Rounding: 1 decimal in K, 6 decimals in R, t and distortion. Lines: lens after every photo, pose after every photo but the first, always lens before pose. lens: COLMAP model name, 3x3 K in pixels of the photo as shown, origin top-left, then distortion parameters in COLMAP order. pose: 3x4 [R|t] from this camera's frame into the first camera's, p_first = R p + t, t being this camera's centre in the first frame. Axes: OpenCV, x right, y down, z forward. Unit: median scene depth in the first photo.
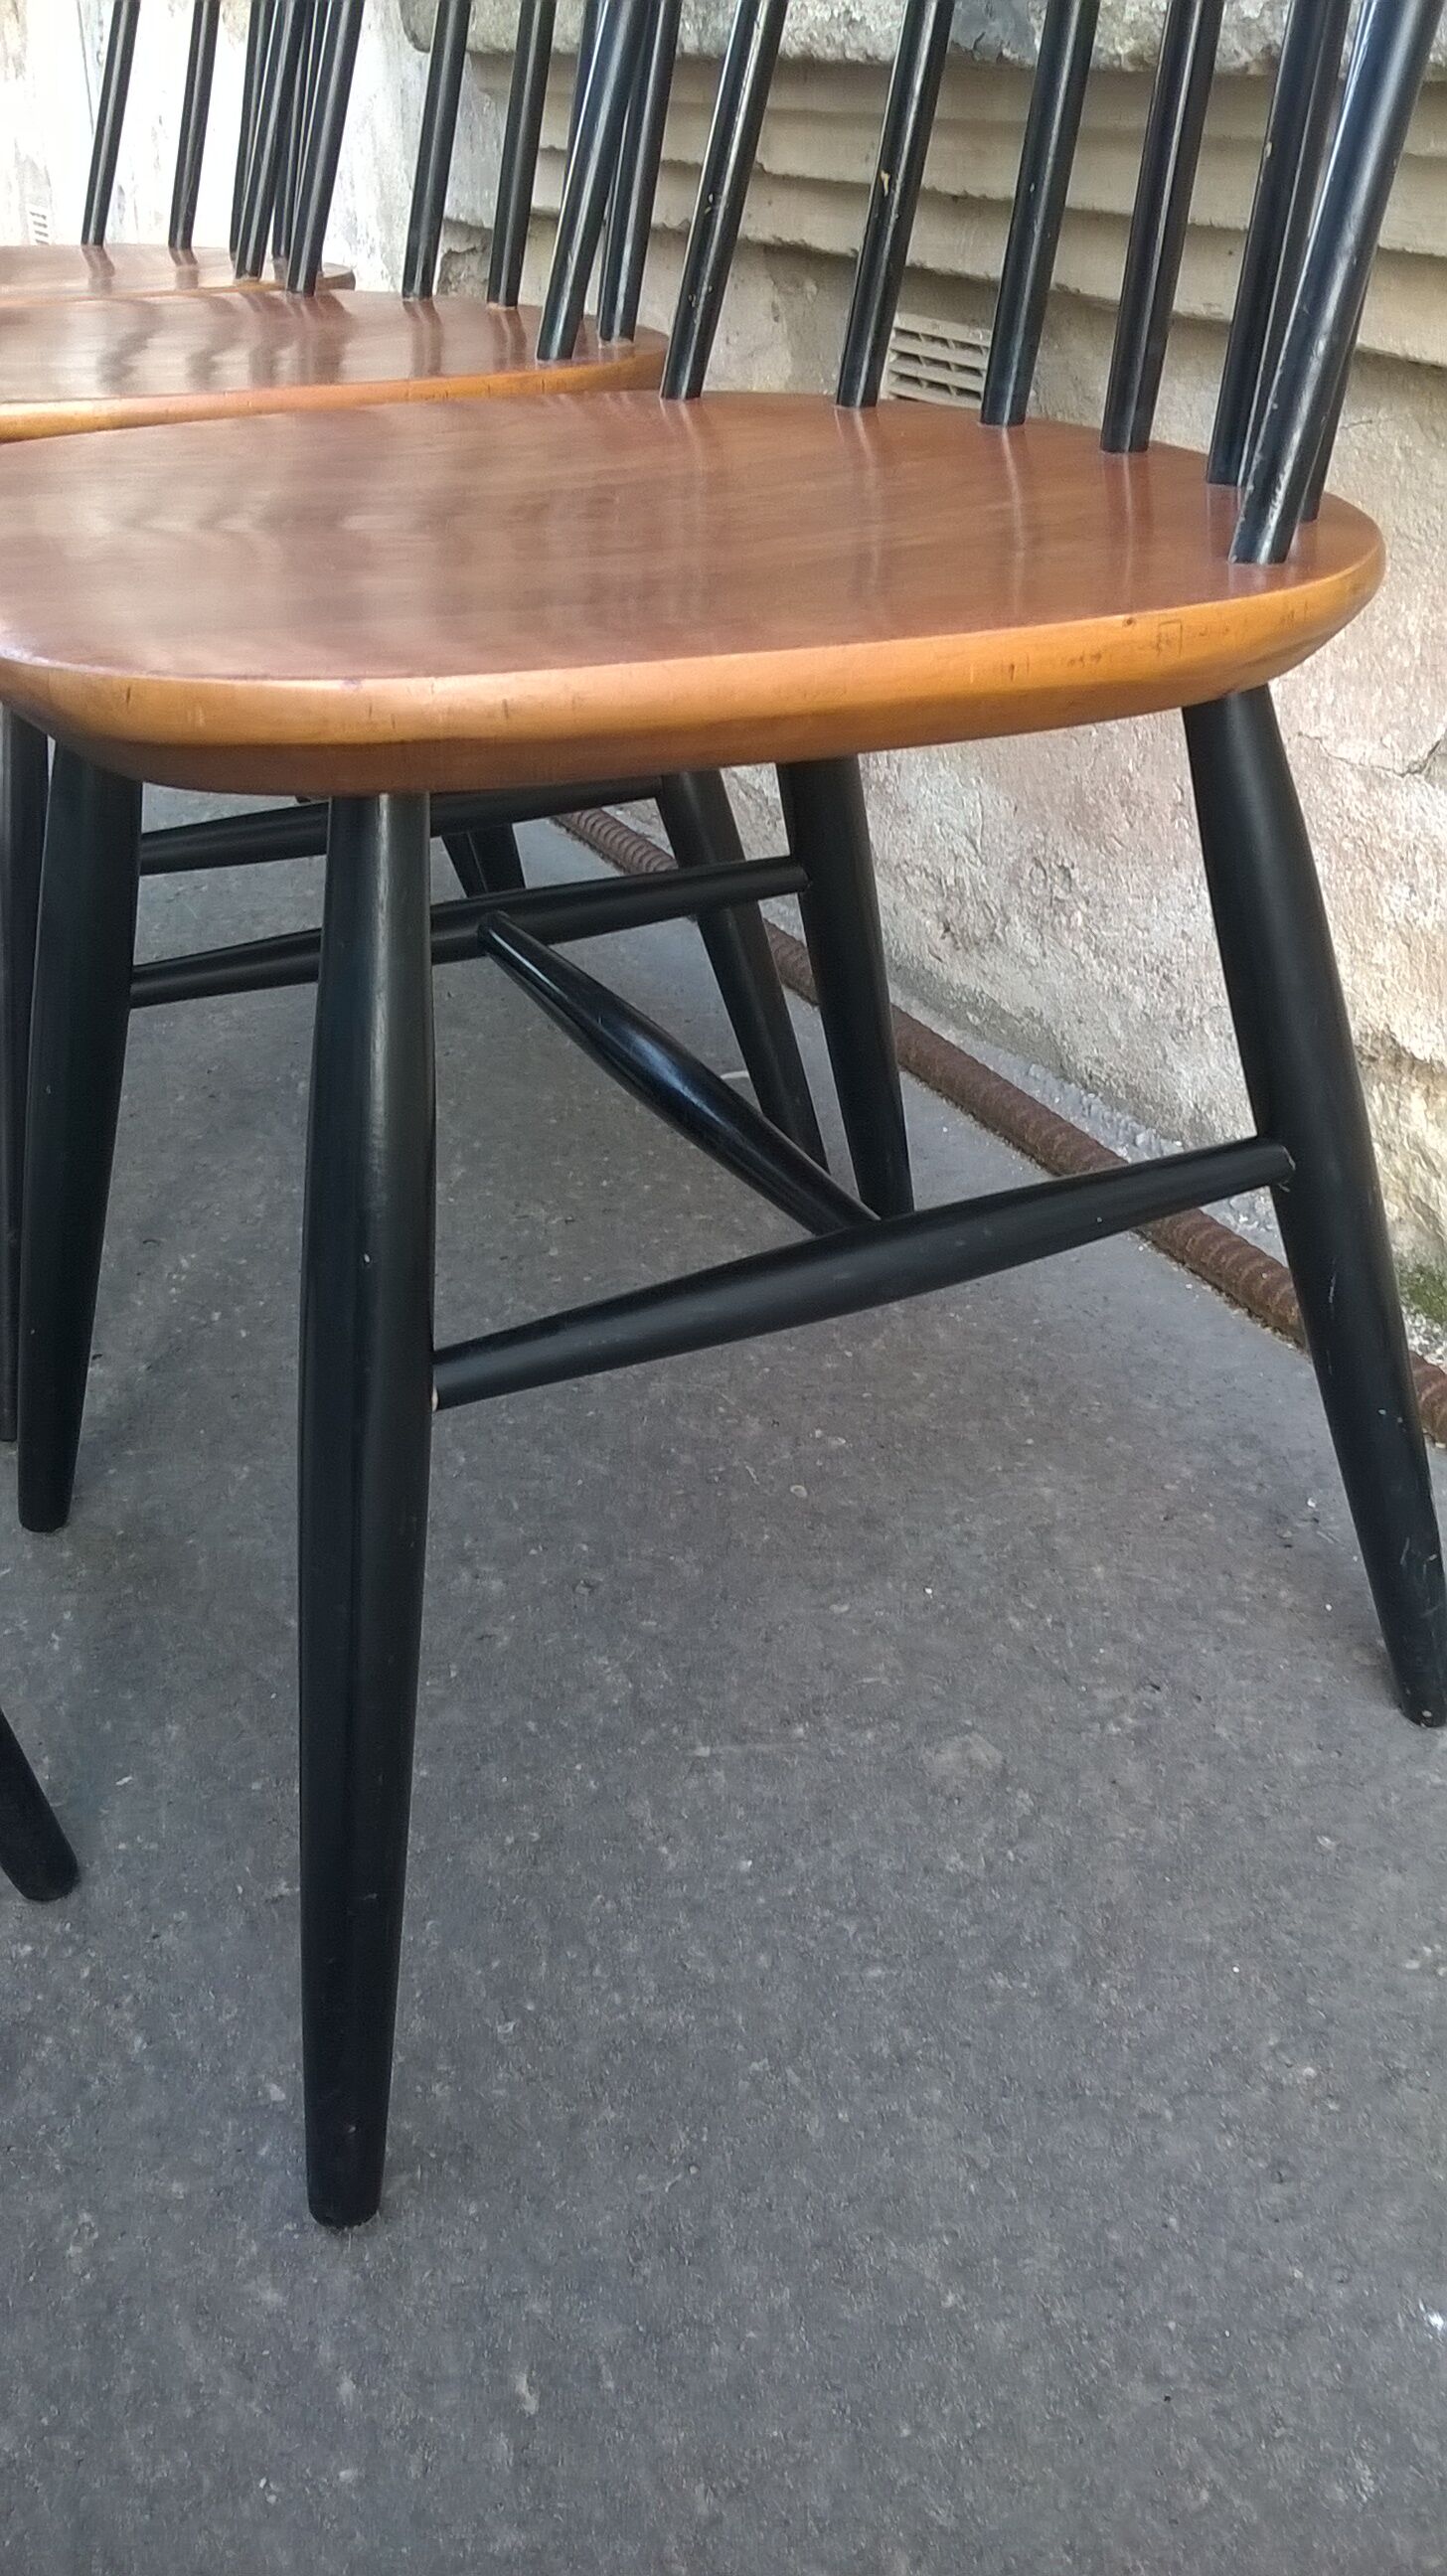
lens RADIAL K [[2282.9, 0, 730.6], [0, 2282.9, 1261.2], [0, 0, 1]] dist [0.041837, -0.177447]
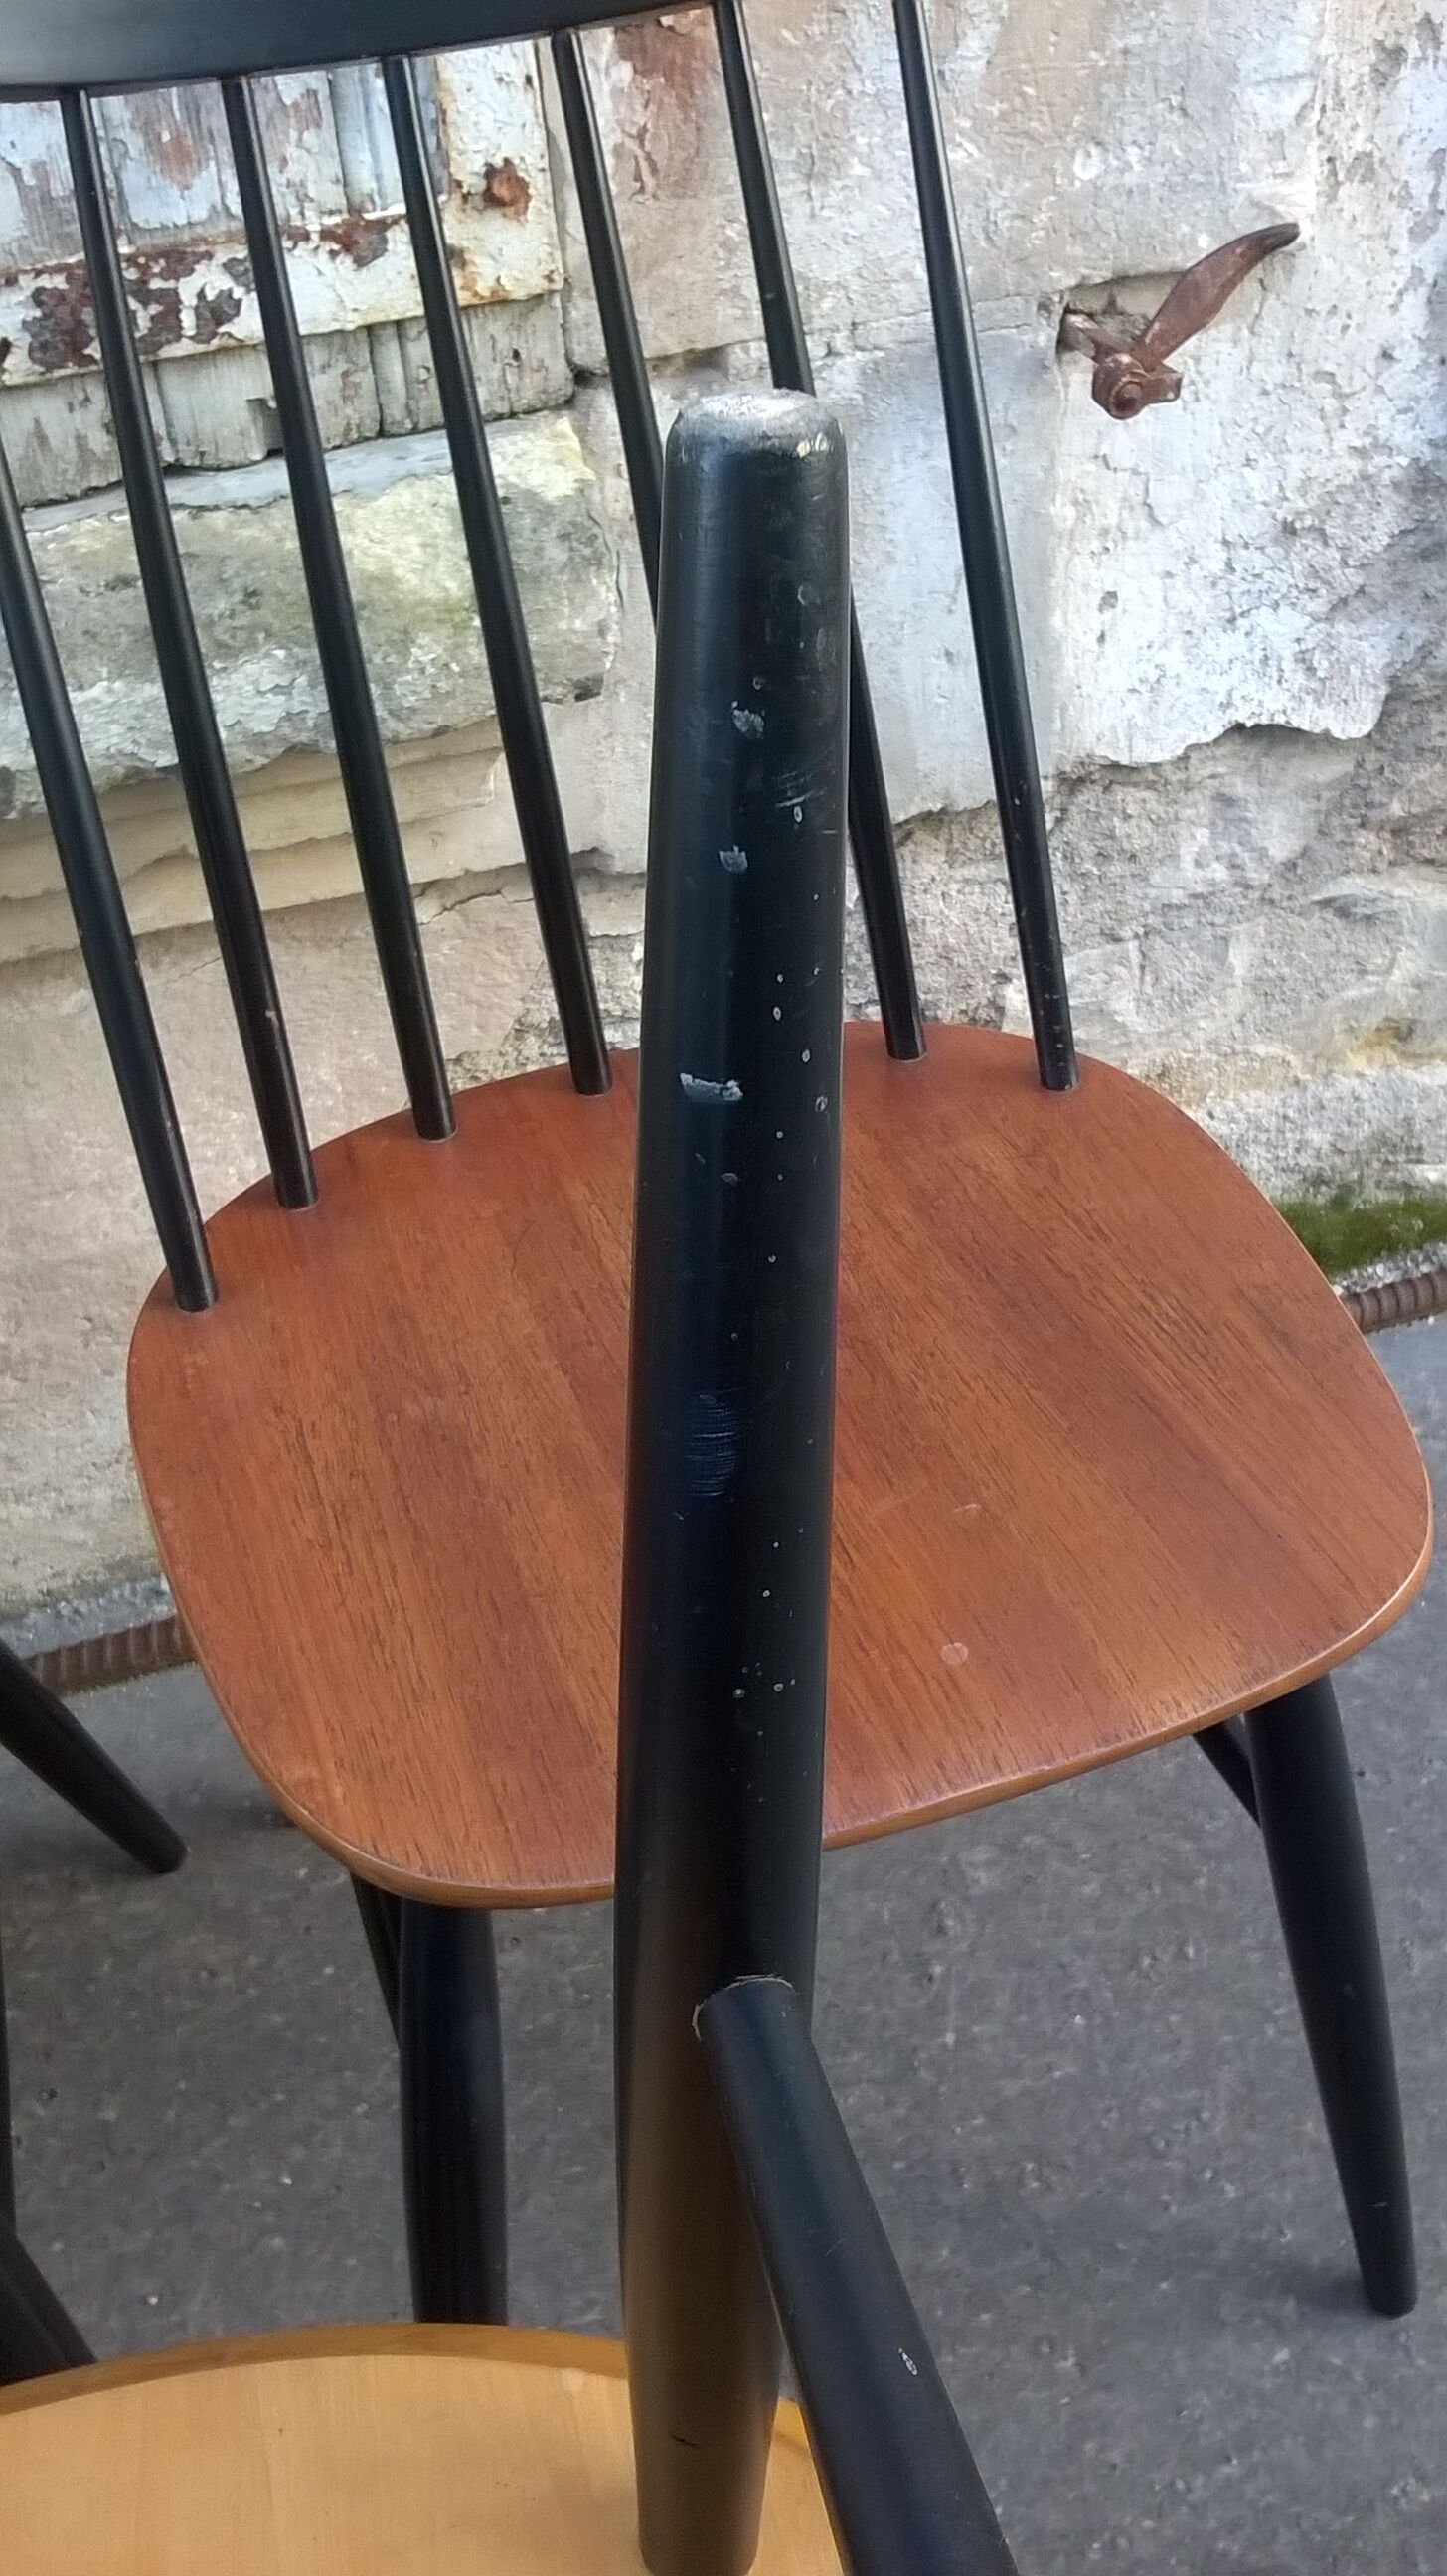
lens RADIAL K [[2282.9, 0, 733.1], [0, 2282.9, 1292.7], [0, 0, 1]] dist [0.041837, -0.177447]
pose [[0.146557, -0.613434, 0.776028, -0.810961], [0.535925, 0.708629, 0.458944, -0.773347], [-0.831448, 0.348631, 0.432609, 0.434678]]
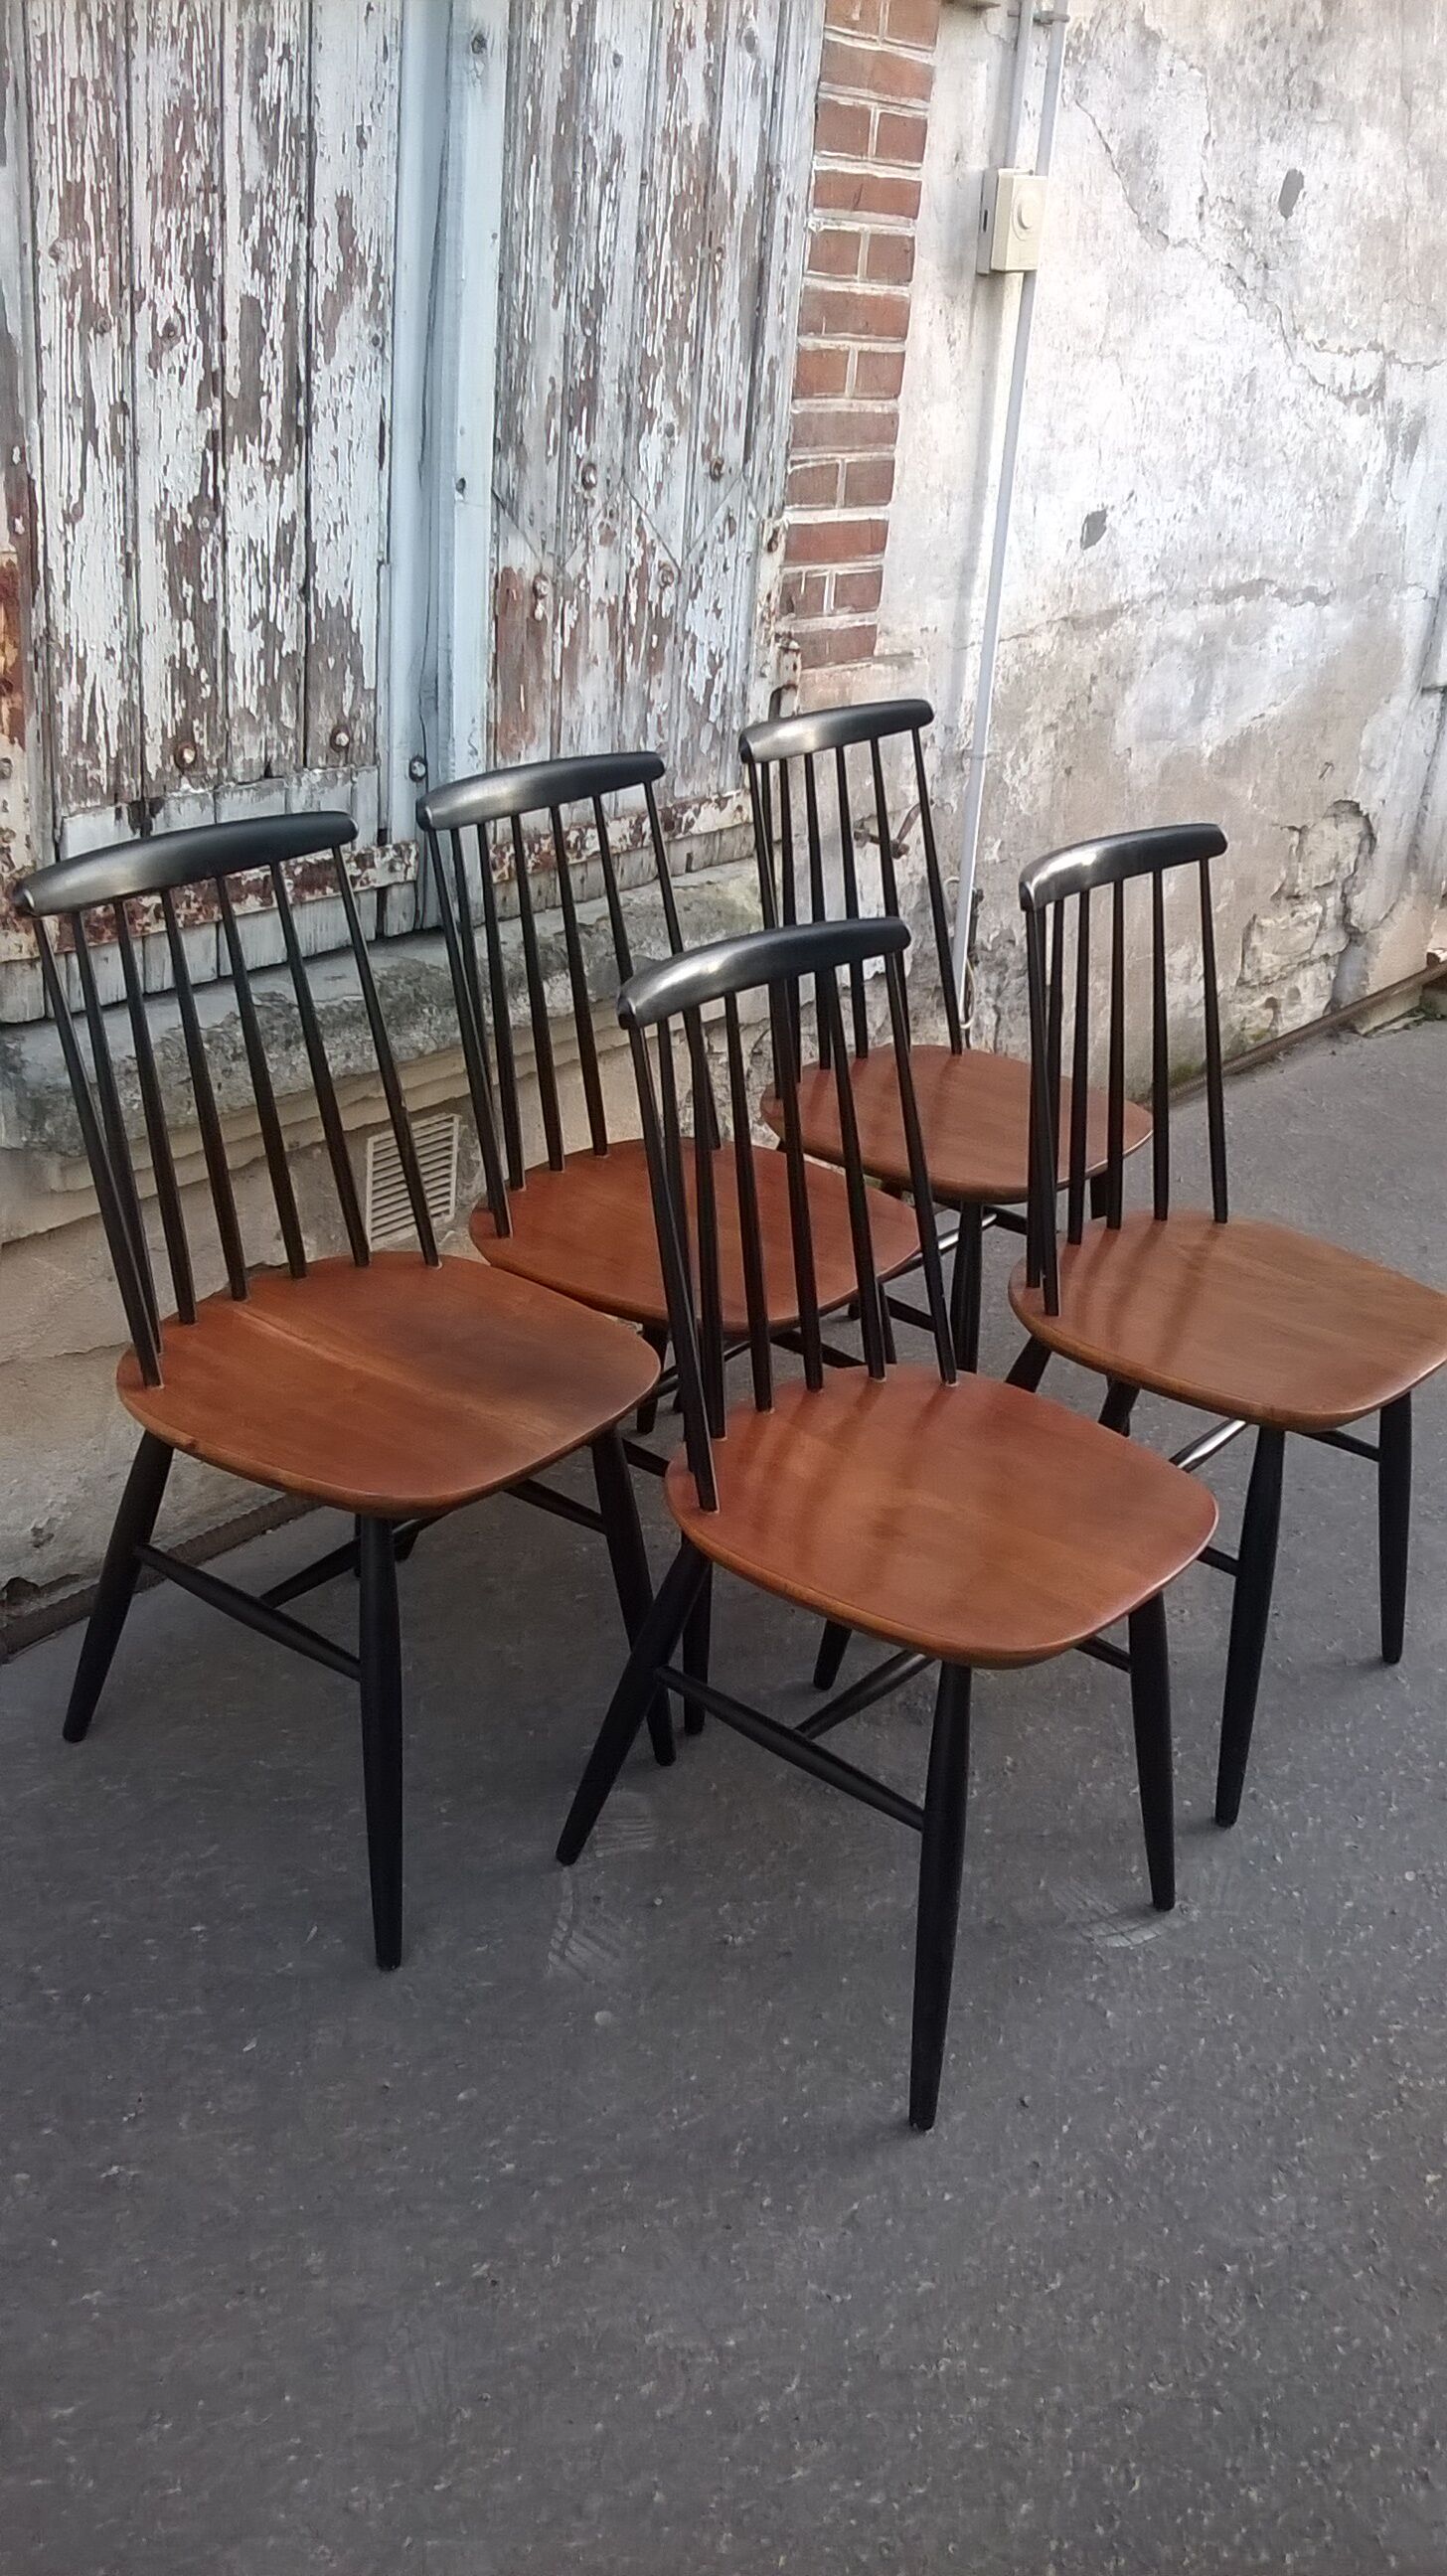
lens RADIAL K [[2282.9, 0, 733.5], [0, 2282.9, 1283.2], [0, 0, 1]] dist [0.041837, -0.177447]
pose [[-0.417292, -0.409716, 0.811172, -2.784271], [0.368743, 0.739483, 0.563199, -2.143382], [-0.830600, 0.534133, -0.157500, 1.828257]]
